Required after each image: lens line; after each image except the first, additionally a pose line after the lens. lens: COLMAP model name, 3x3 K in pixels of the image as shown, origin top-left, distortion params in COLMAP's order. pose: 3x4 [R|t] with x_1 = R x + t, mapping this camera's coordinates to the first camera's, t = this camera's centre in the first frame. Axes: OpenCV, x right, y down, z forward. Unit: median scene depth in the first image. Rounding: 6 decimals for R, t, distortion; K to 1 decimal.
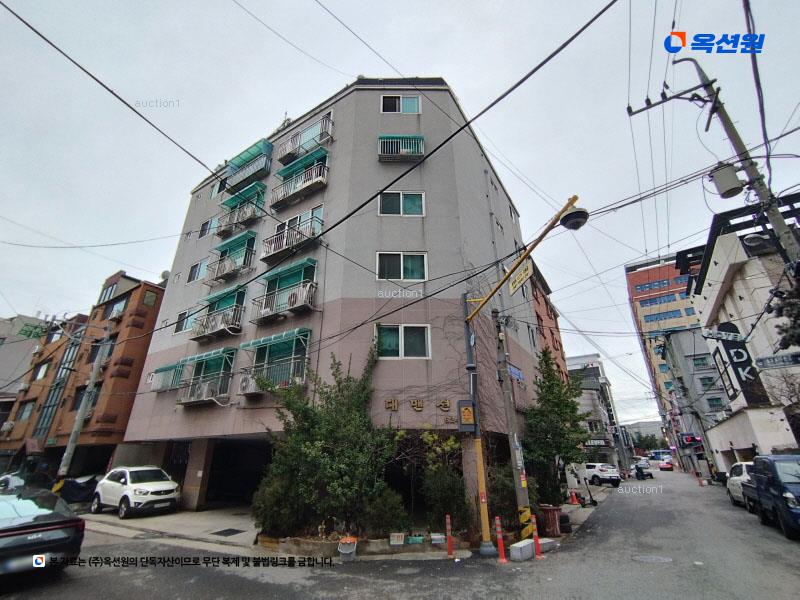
lens RADIAL K [[366.8, 0, 400.0], [0, 366.8, 300.0], [0, 0, 1]] dist [-0.000391, 0.000670]
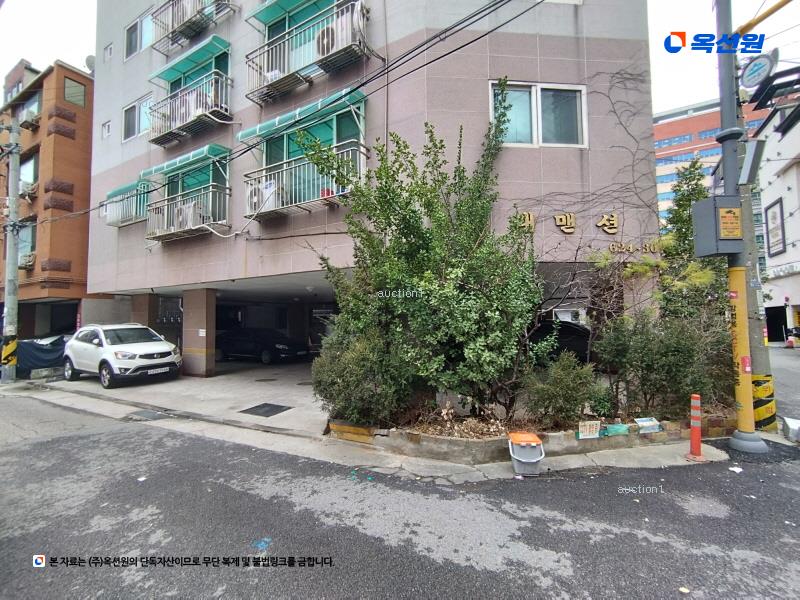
lens RADIAL K [[372.8, 0, 402.4], [0, 372.8, 302.4], [0, 0, 1]] dist [-0.010572, 0.007388]
pose [[0.998445, -0.002252, 0.055698, -0.189810], [-0.017543, 0.935715, 0.352321, 0.149453], [-0.052910, -0.352750, 0.934220, 0.306968]]
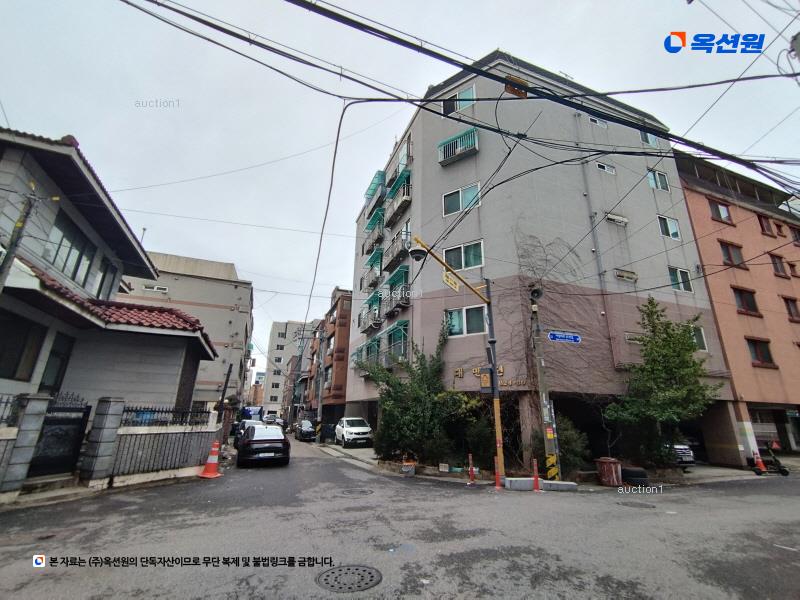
lens RADIAL K [[366.8, 0, 400.0], [0, 366.8, 300.0], [0, 0, 1]] dist [-0.000391, 0.000670]
pose [[0.809251, -0.160410, -0.565138, 0.430495], [0.215842, 0.975901, 0.032074, -0.034297], [0.546374, -0.147937, 0.824373, -0.091535]]
